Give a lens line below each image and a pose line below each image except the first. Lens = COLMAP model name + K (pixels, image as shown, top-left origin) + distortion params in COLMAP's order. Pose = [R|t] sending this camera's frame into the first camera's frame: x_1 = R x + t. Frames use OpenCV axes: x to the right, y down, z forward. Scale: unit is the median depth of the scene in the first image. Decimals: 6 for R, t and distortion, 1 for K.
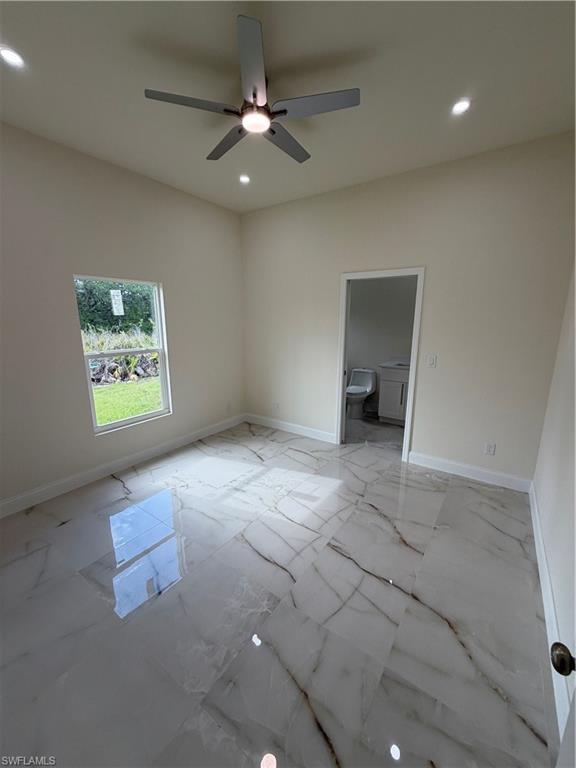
lens RADIAL K [[306.1, 0, 288.5], [0, 306.1, 380.2], [0, 0, 1]] dist [-0.000470, -0.000138]
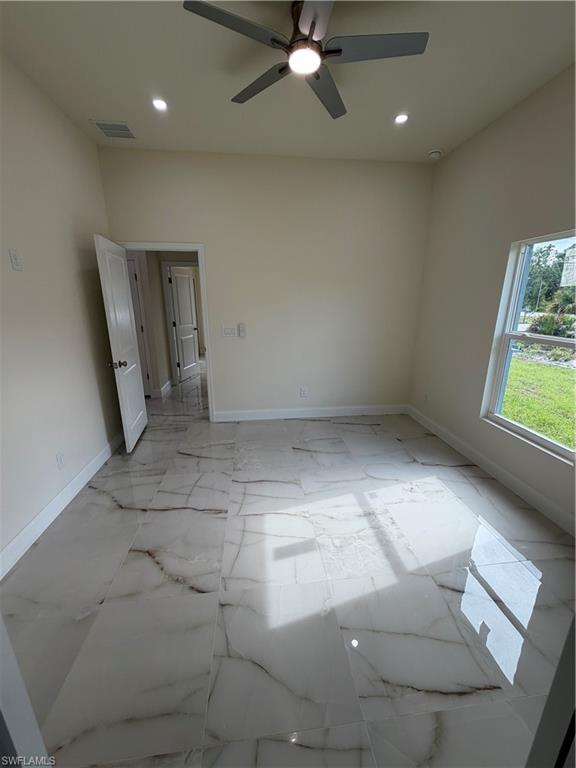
lens RADIAL K [[306.1, 0, 288.5], [0, 306.1, 380.2], [0, 0, 1]] dist [-0.000470, -0.000138]
pose [[-0.745094, 0.176510, -0.643179, 0.494458], [-0.137394, 0.903040, 0.406990, -0.280030], [0.652654, 0.391615, -0.648599, 1.437918]]
